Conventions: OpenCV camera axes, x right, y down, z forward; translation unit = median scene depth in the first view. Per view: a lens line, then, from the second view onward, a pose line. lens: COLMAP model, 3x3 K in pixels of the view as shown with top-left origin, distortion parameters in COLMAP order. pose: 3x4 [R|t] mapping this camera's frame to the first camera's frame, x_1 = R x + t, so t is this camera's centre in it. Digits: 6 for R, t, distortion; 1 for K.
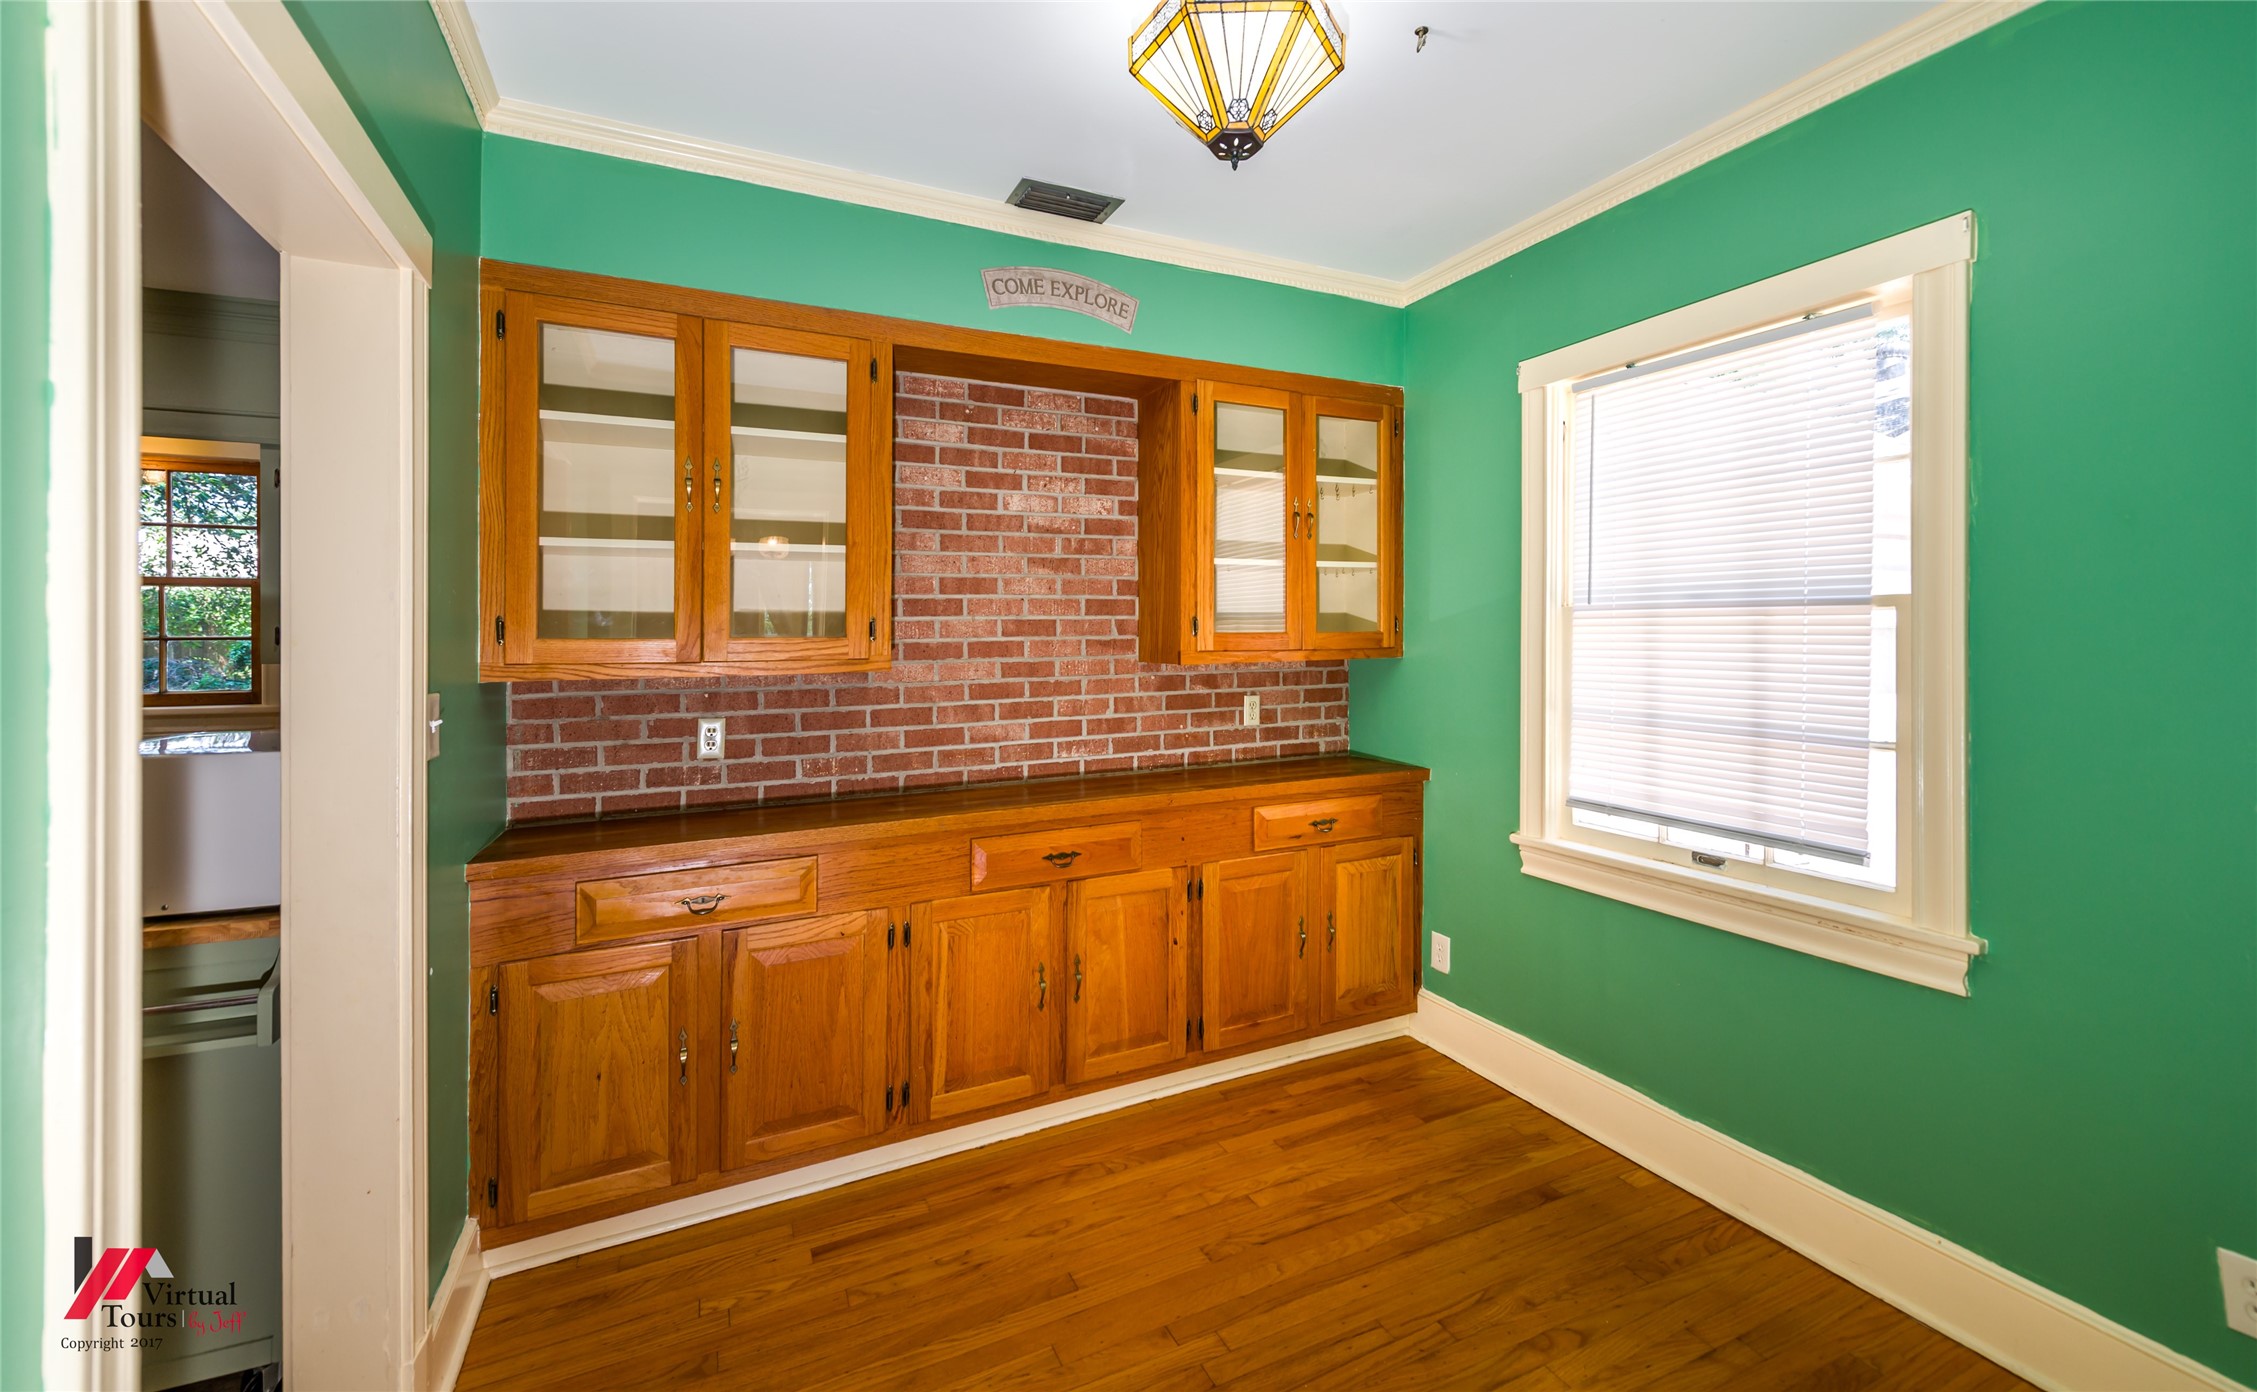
lens RADIAL K [[904.6, 0, 1092.9], [0, 904.6, 633.7], [0, 0, 1]] dist [0.012783, -0.001512]
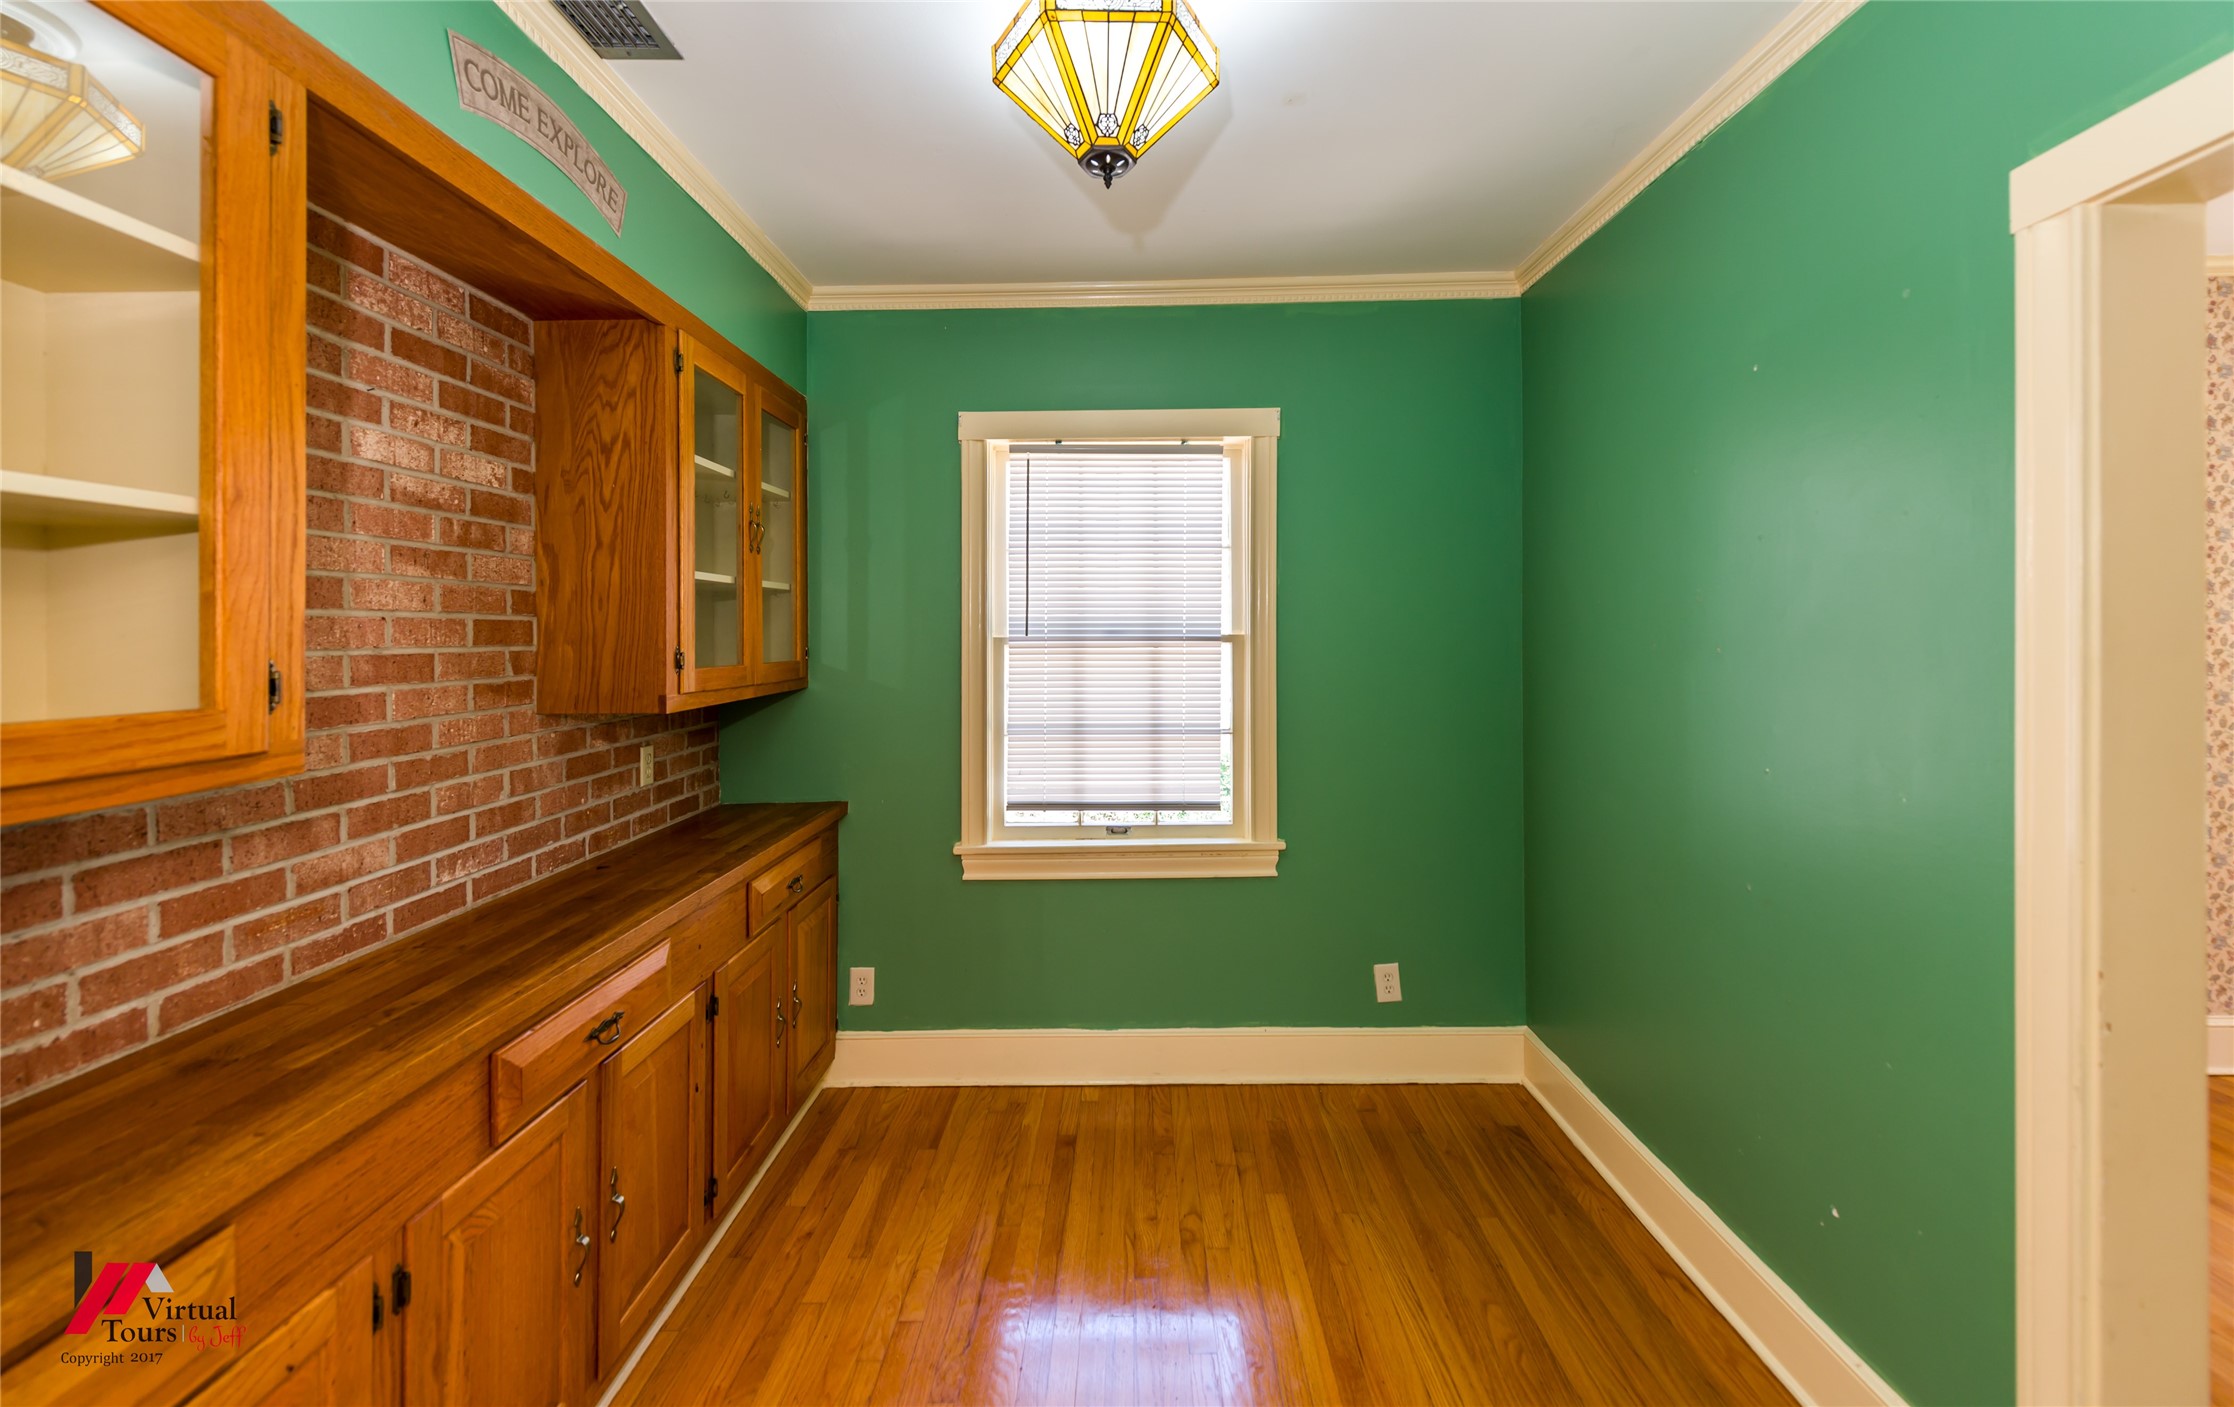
lens RADIAL K [[917.6, 0, 1123.0], [0, 917.6, 648.9], [0, 0, 1]] dist [0.019572, -0.001952]
pose [[0.411180, -0.010831, 0.911490, -0.420885], [0.005147, 0.999941, 0.009560, -0.022752], [-0.911540, 0.000760, 0.411211, 0.344801]]
